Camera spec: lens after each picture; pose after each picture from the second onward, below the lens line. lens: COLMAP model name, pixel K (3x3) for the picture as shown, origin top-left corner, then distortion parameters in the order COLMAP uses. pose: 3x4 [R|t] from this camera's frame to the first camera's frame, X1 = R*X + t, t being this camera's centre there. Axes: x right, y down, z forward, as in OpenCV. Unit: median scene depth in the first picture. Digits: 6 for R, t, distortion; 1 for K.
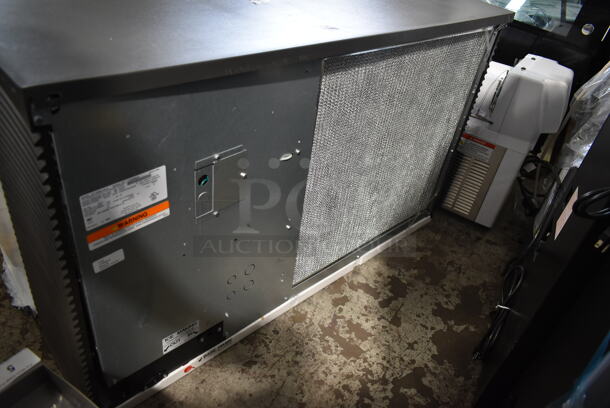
lens RADIAL K [[465.4, 0, 307.0], [0, 465.4, 199.2], [0, 0, 1]] dist [-0.009333, -0.000901]
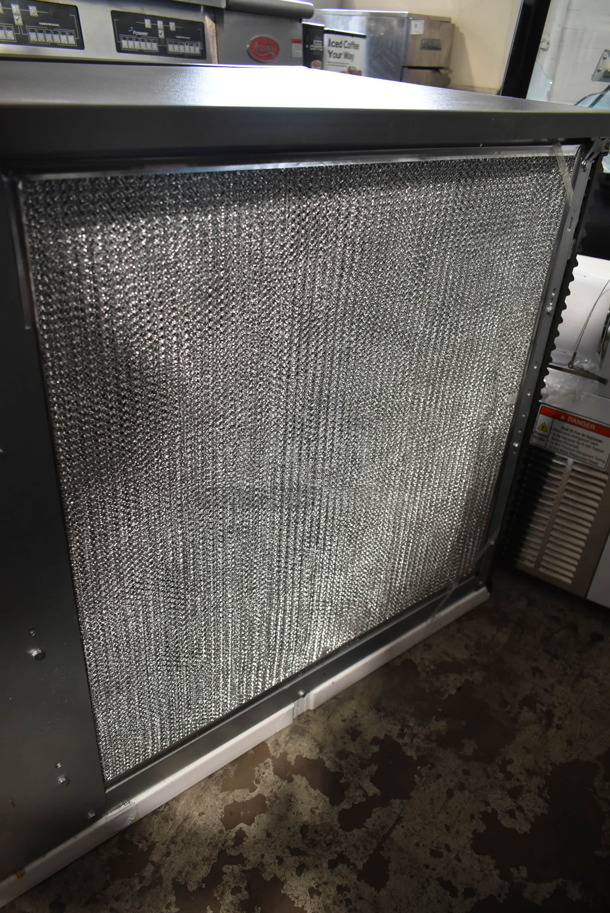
lens RADIAL K [[696.6, 0, 305.0], [0, 696.6, 456.5], [0, 0, 1]] dist [-0.009333, -0.000901]
pose [[0.995556, -0.028479, -0.089766, 0.178742], [0.018698, 0.993977, -0.107980, -0.025757], [0.092301, 0.105821, 0.990092, 0.336421]]
